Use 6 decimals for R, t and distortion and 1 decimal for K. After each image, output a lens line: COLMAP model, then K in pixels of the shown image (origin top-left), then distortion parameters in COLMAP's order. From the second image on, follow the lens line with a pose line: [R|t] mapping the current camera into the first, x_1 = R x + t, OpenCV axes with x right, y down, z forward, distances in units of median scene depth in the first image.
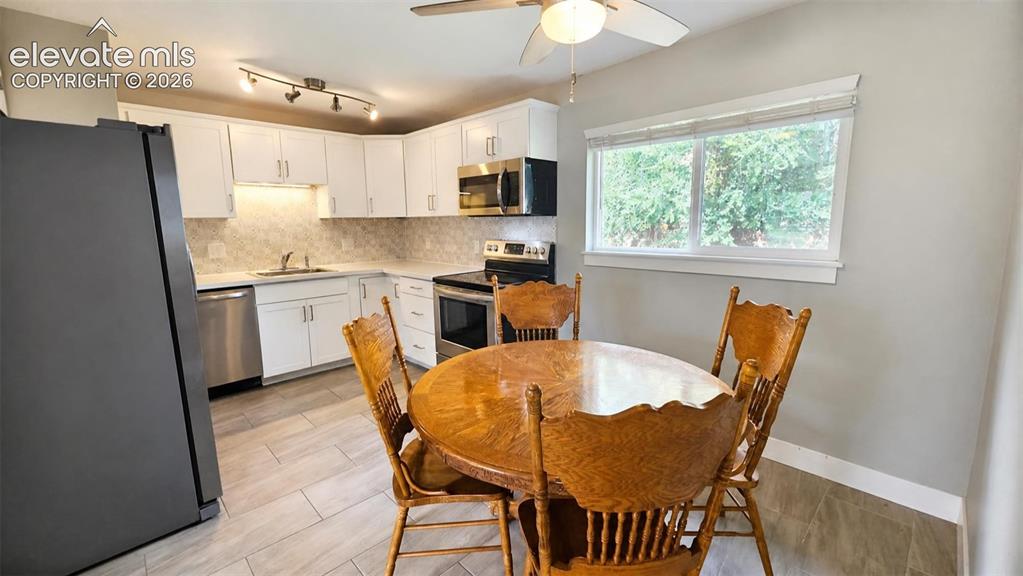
lens RADIAL K [[424.5, 0, 516.3], [0, 424.5, 286.7], [0, 0, 1]] dist [0.003030, -0.000527]
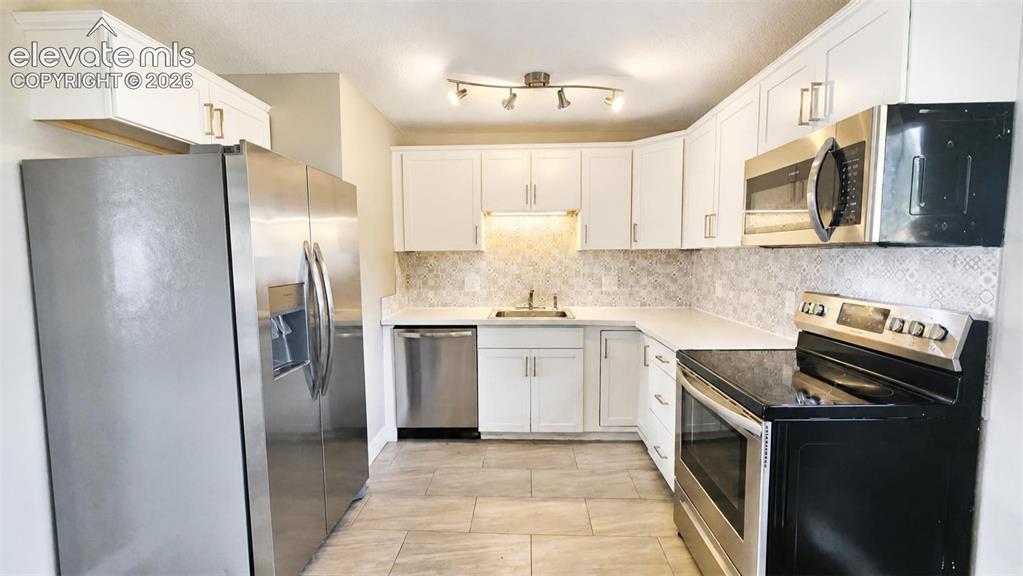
lens RADIAL K [[424.5, 0, 508.2], [0, 424.5, 289.3], [0, 0, 1]] dist [0.003030, -0.000527]
pose [[0.676707, 0.066928, -0.733204, 0.073143], [-0.114471, 0.993314, -0.014979, -0.070597], [0.727299, 0.094067, 0.679844, 0.414675]]
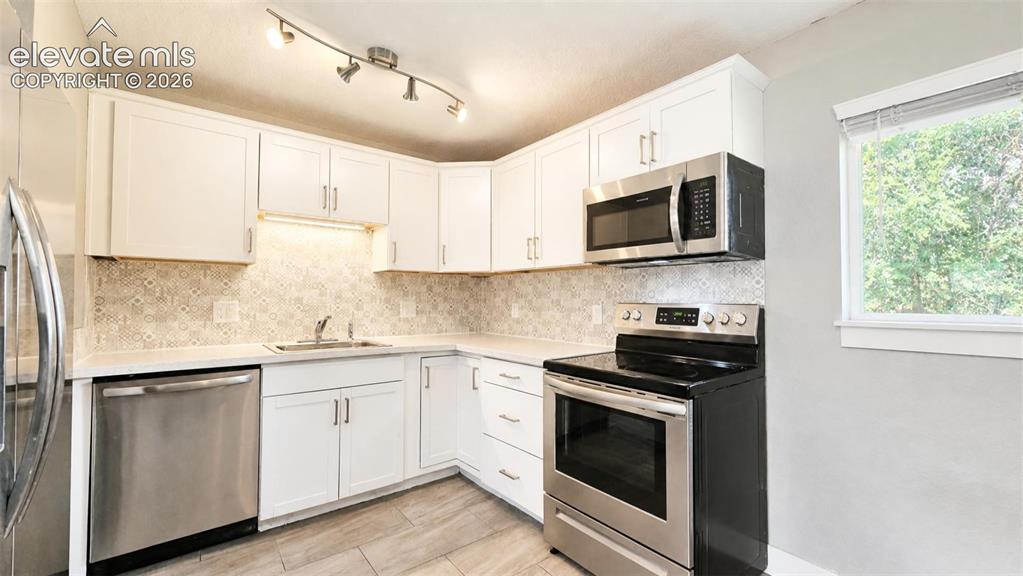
lens RADIAL K [[424.5, 0, 514.2], [0, 424.5, 290.7], [0, 0, 1]] dist [0.003030, -0.000527]
pose [[0.992880, 0.011833, -0.118526, -0.166566], [-0.032523, 0.984174, -0.174193, -0.013593], [0.114589, 0.176807, 0.977552, 0.389973]]
